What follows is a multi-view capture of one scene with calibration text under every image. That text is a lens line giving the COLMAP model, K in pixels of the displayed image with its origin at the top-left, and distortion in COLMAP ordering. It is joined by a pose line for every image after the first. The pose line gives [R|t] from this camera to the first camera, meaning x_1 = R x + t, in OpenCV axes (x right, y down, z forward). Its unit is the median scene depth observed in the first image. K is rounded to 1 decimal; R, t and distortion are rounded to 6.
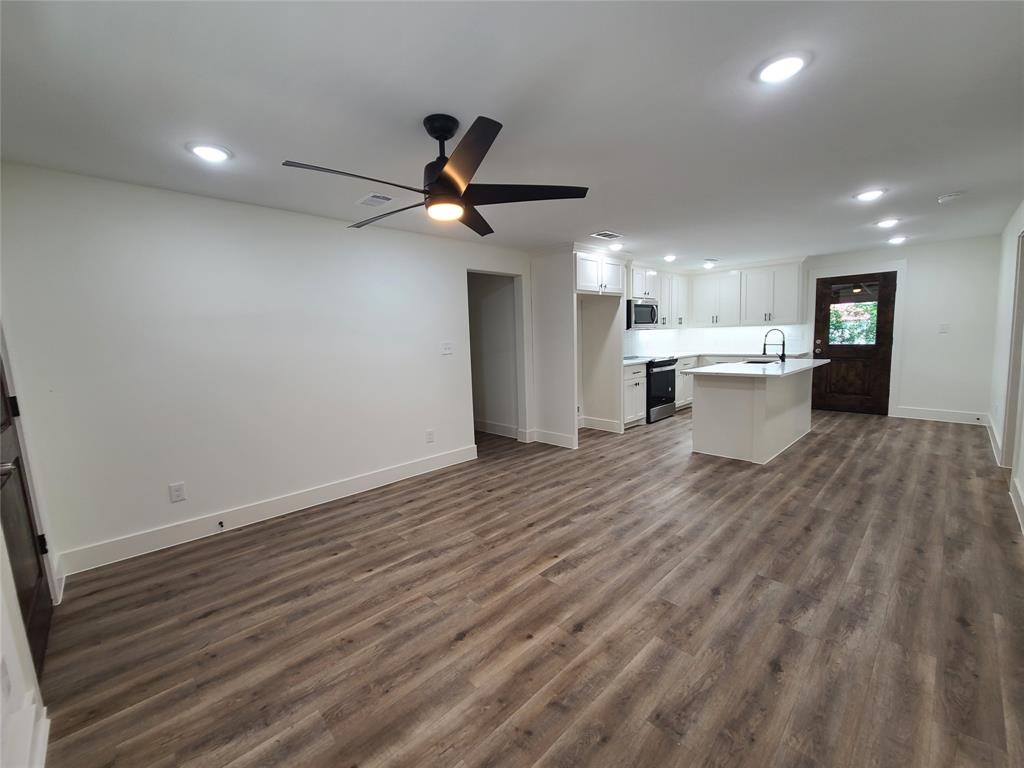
lens RADIAL K [[416.4, 0, 512.0], [0, 416.4, 384.0], [0, 0, 1]] dist [0.001151, -0.006946]
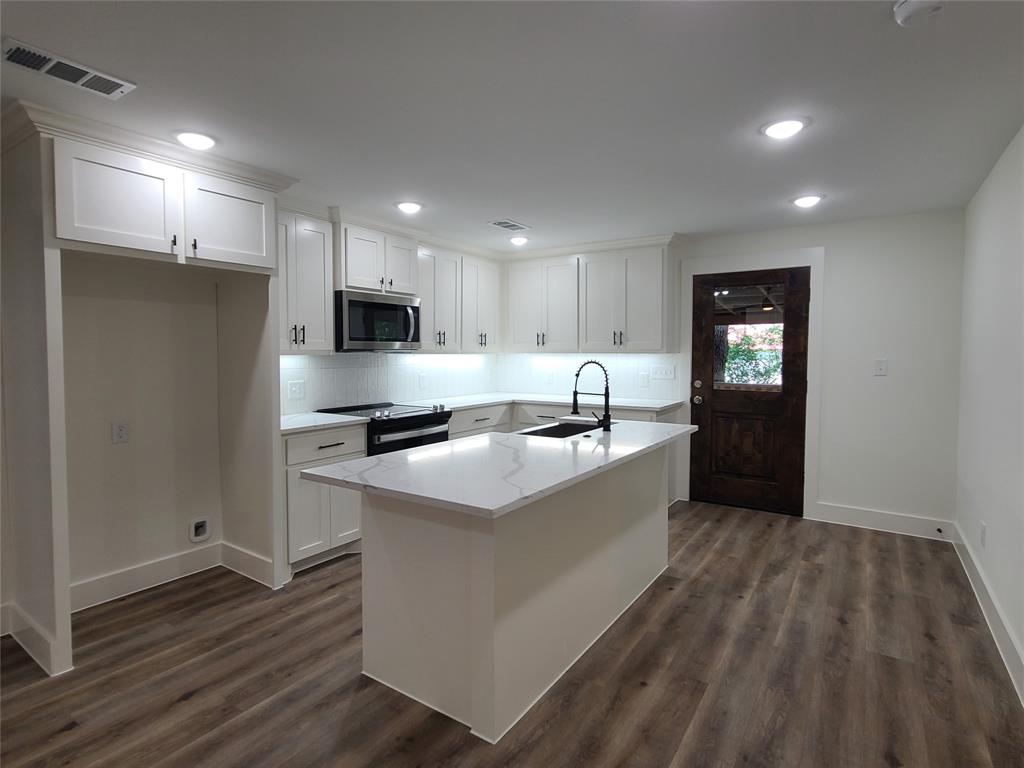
lens RADIAL K [[532.4, 0, 512.9], [0, 532.4, 387.9], [0, 0, 1]] dist [-0.013726, 0.000921]
pose [[0.974635, 0.020193, 0.222887, 0.383019], [-0.007862, 0.998396, -0.056069, -0.062855], [-0.223661, 0.052894, 0.973231, 0.403586]]
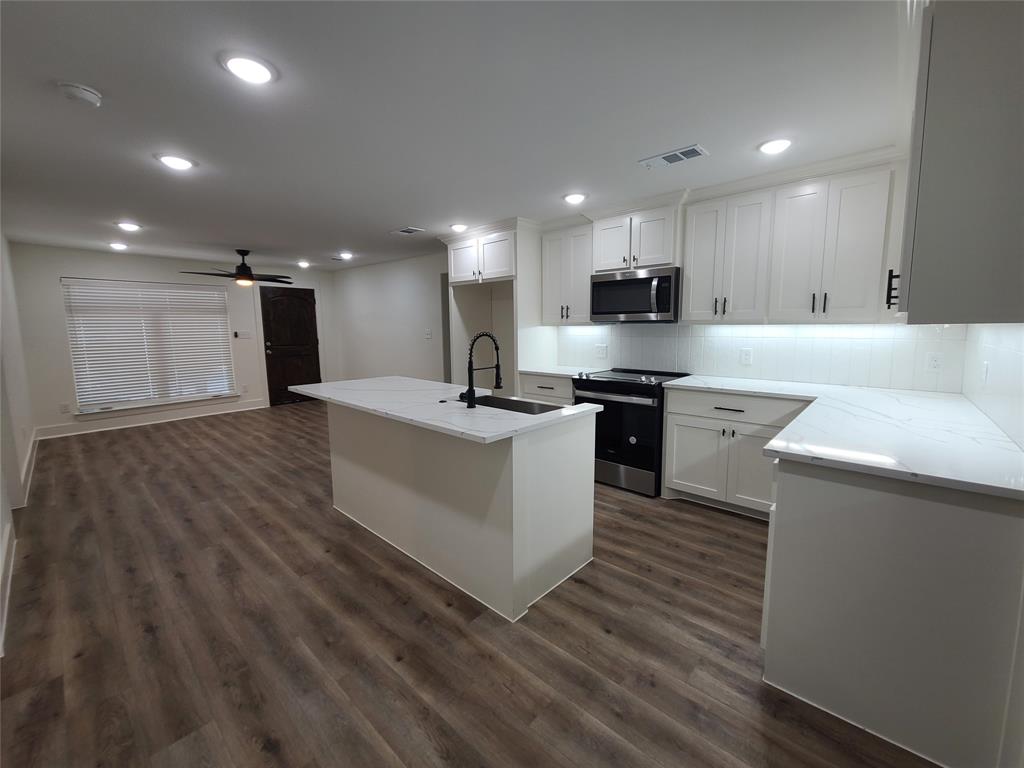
lens RADIAL K [[414.7, 0, 512.0], [0, 414.7, 384.0], [0, 0, 1]] dist [-0.000753, -0.000720]
pose [[0.080072, 0.181565, -0.980114, 1.011112], [-0.109024, 0.978967, 0.172445, -0.152063], [0.990809, 0.093048, 0.098183, 0.921456]]
